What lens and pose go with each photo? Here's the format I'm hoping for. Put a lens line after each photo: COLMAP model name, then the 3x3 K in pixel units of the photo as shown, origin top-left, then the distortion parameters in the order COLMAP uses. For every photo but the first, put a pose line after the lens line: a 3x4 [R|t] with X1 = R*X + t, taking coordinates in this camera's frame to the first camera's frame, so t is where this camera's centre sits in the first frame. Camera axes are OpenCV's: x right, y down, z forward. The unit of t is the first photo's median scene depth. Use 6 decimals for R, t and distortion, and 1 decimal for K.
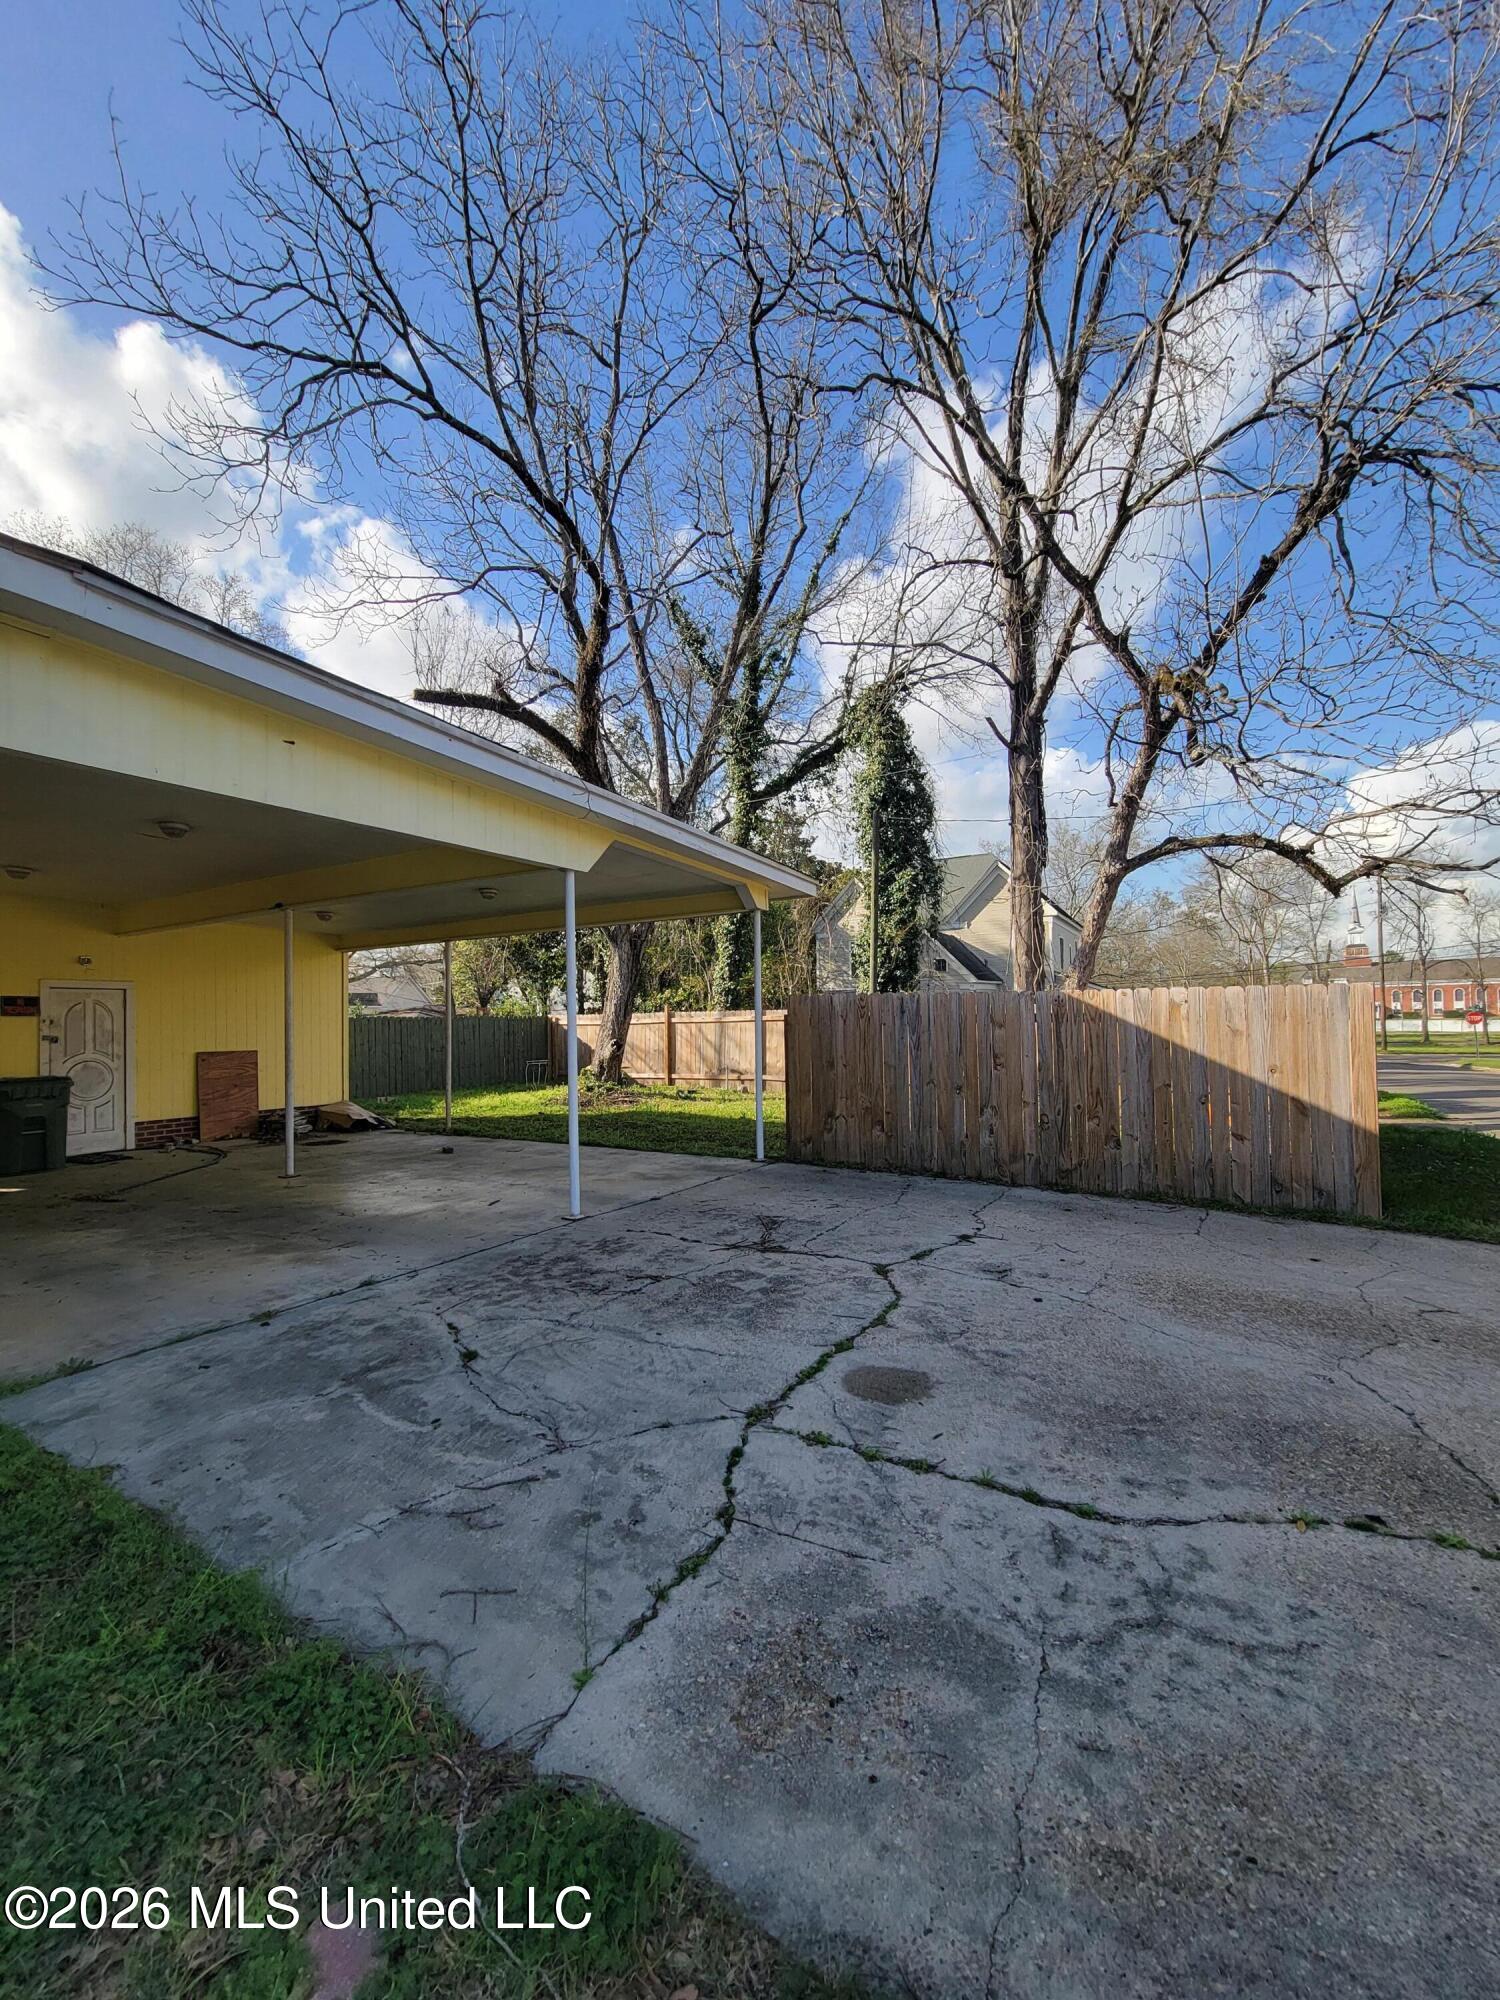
lens RADIAL K [[818.6, 0, 739.3], [0, 818.6, 1000.3], [0, 0, 1]] dist [-0.000603, -0.000125]
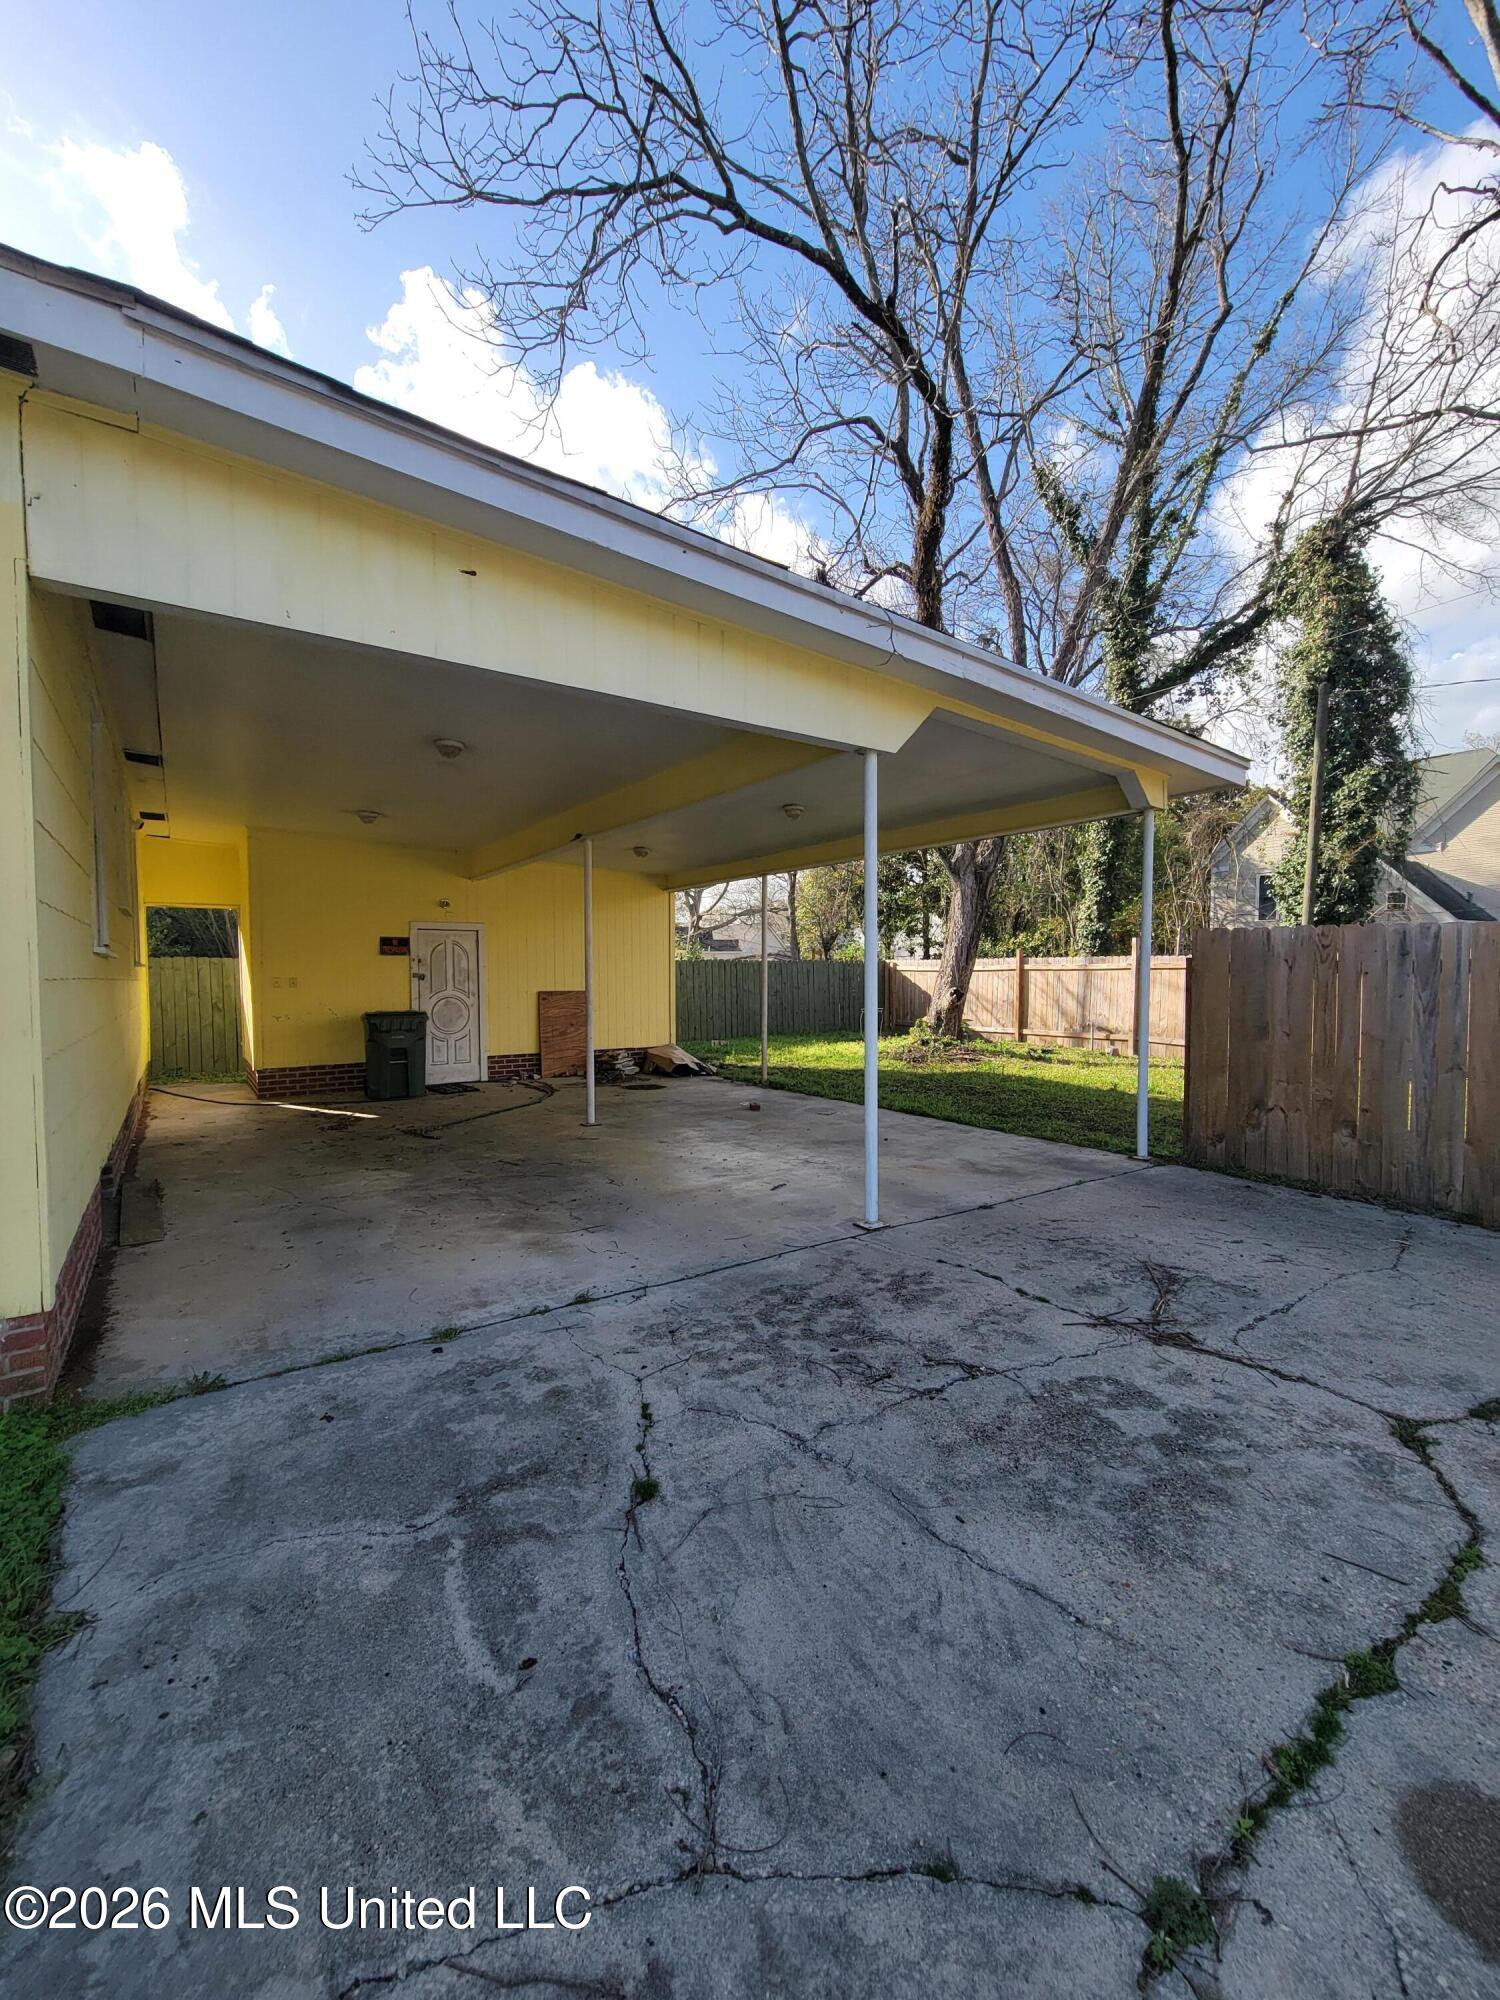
lens RADIAL K [[813.9, 0, 750.0], [0, 813.9, 1005.2], [0, 0, 1]] dist [0.002031, 0.000153]
pose [[0.916358, 0.030370, -0.399206, -0.007591], [-0.002125, 0.997474, 0.071007, 0.008412], [0.400354, -0.064220, 0.914108, 0.188541]]
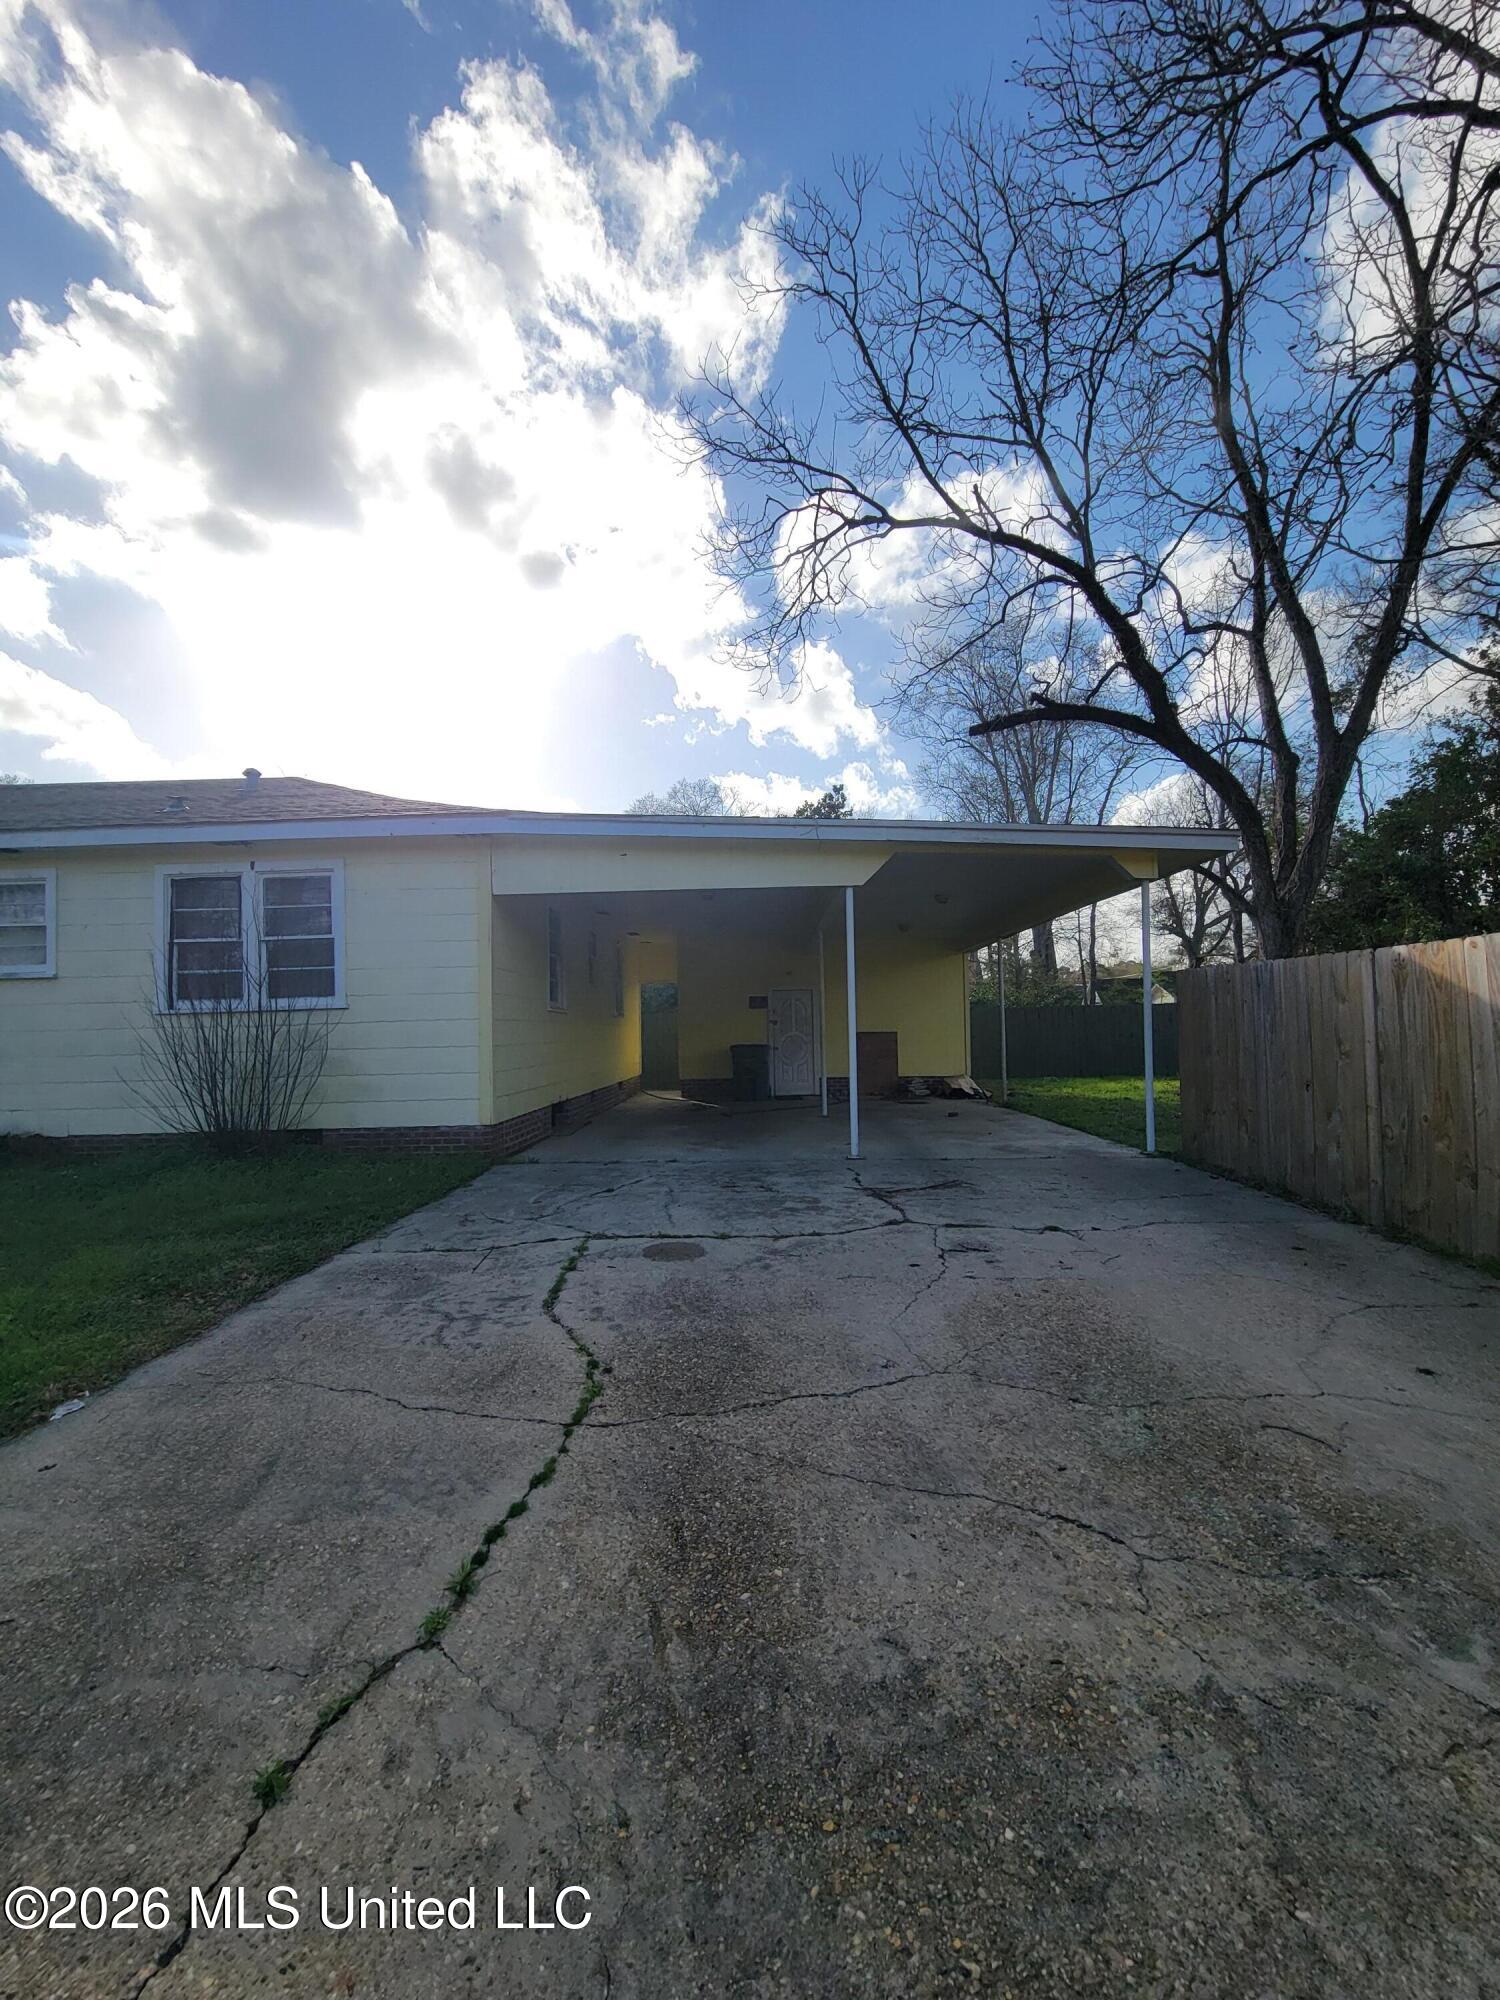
lens RADIAL K [[814.5, 0, 750.0], [0, 814.5, 1000.0], [0, 0, 1]] dist [-0.001718, -0.002154]
pose [[0.500277, -0.025140, -0.865501, 0.537872], [0.033381, 0.999395, -0.009734, 0.017011], [0.865222, -0.024022, 0.500813, 0.148172]]
